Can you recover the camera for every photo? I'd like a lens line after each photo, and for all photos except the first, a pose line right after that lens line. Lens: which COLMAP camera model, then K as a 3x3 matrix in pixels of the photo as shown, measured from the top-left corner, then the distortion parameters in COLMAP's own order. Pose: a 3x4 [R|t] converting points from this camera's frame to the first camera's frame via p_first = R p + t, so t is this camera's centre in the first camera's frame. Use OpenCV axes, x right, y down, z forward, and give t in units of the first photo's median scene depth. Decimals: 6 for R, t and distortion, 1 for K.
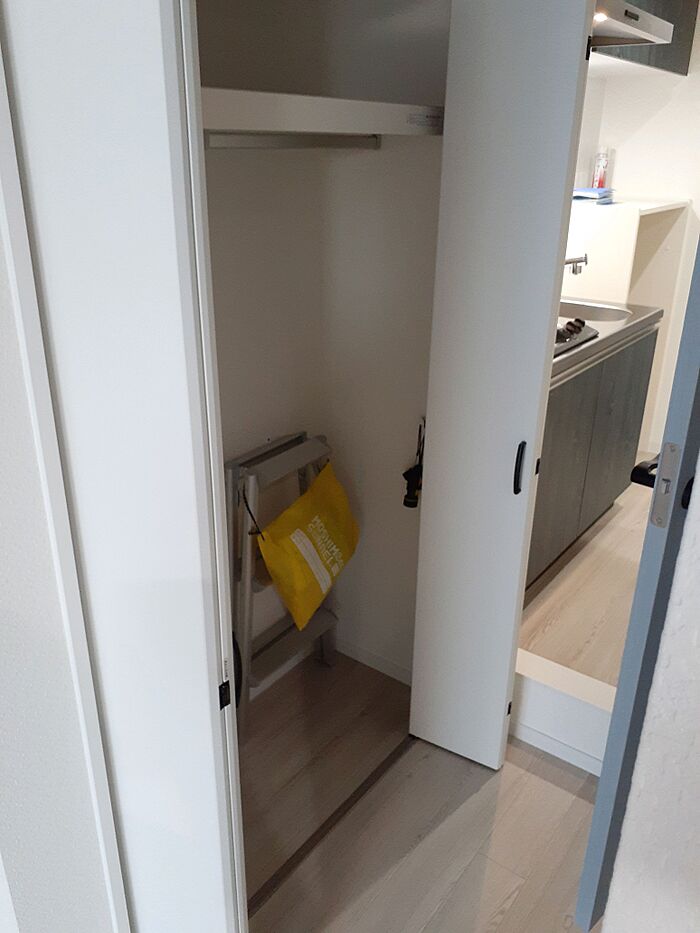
lens RADIAL K [[750.7, 0, 352.6], [0, 750.7, 467.6], [0, 0, 1]] dist [0.028873, -0.043931]
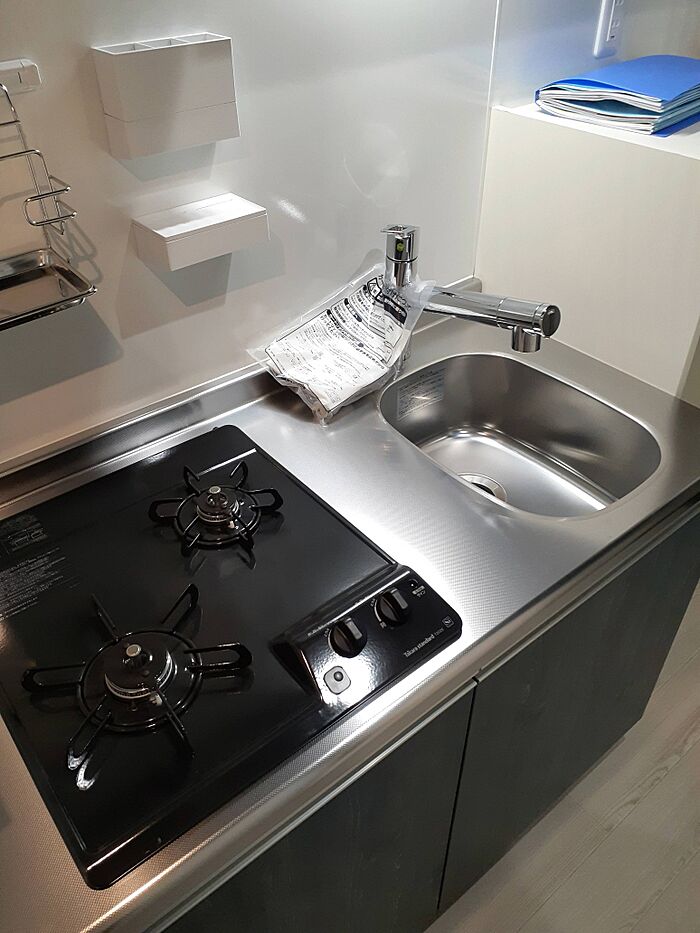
lens RADIAL K [[750.7, 0, 350.0], [0, 750.7, 464.7], [0, 0, 1]] dist [0.028873, -0.043931]
pose [[0.971492, 0.138156, -0.192655, 0.274579], [-0.081191, 0.957392, 0.277142, -0.282506], [0.222735, -0.253599, 0.941316, 0.558953]]
